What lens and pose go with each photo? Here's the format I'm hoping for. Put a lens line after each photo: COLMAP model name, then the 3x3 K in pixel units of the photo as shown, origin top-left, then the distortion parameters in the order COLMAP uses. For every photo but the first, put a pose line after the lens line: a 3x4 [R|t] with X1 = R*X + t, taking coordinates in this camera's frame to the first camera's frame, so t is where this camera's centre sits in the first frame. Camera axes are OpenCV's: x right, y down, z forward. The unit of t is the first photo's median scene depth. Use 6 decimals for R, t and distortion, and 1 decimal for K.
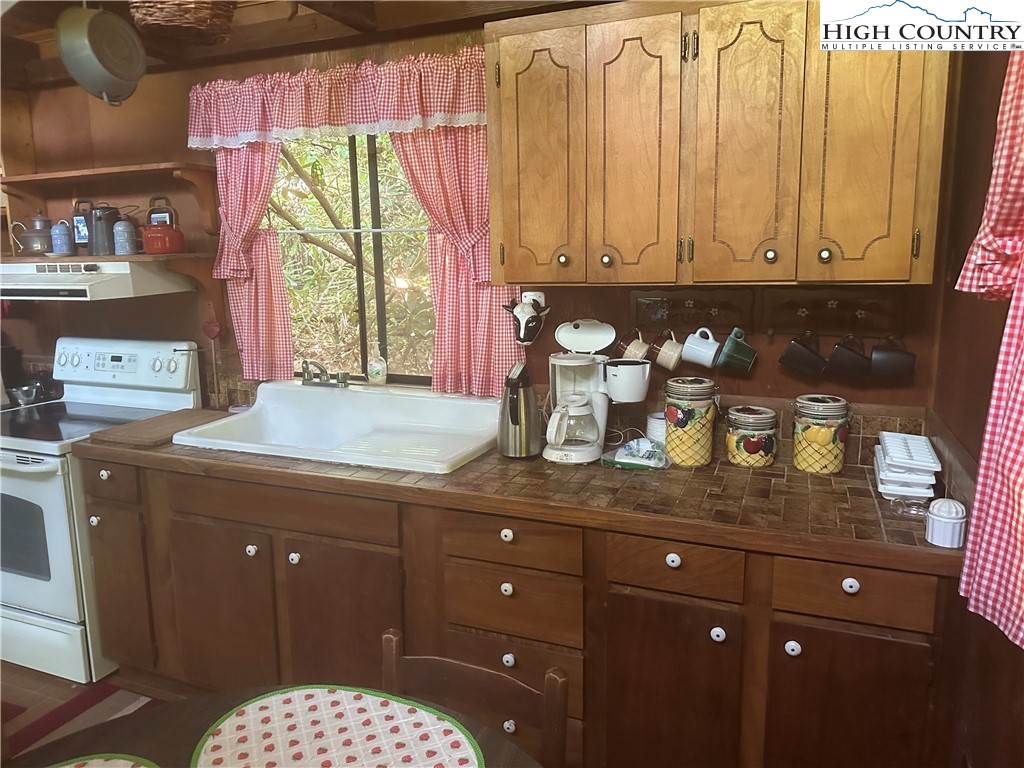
lens RADIAL K [[713.0, 0, 505.7], [0, 713.0, 380.9], [0, 0, 1]] dist [0.083841, -0.104918]
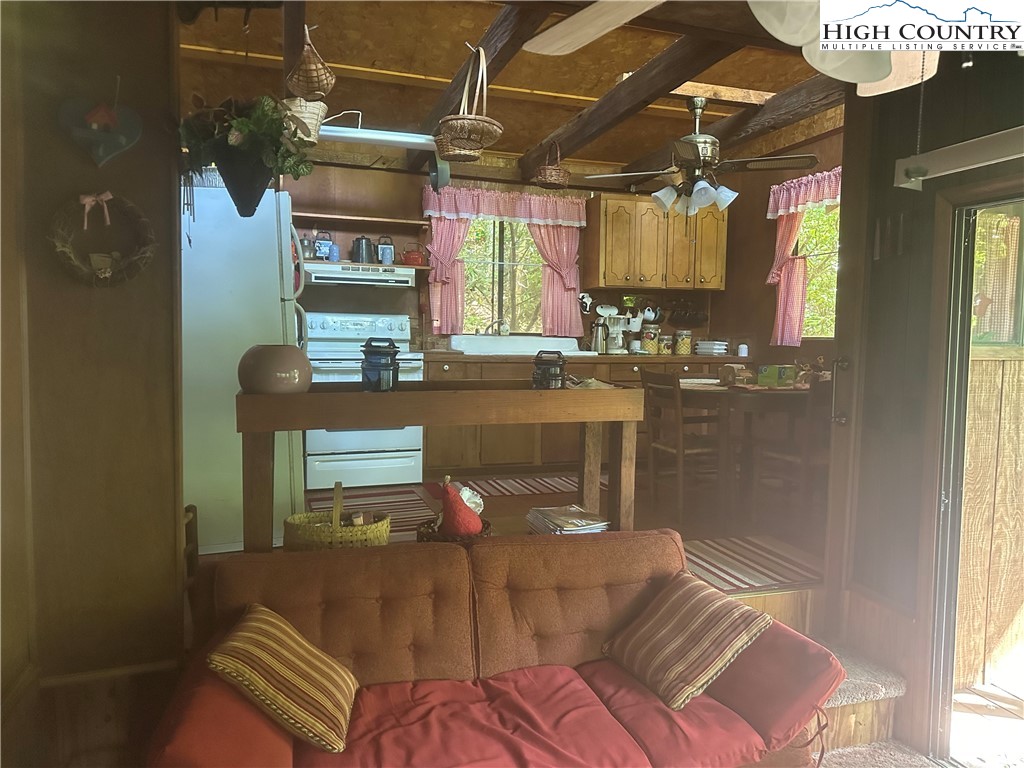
lens RADIAL K [[713.0, 0, 508.4], [0, 713.0, 387.2], [0, 0, 1]] dist [0.083841, -0.104918]
pose [[0.753885, -0.016154, 0.656808, -1.999713], [0.092347, 0.992379, -0.081588, 0.417259], [-0.650484, 0.122162, 0.749631, -0.715929]]
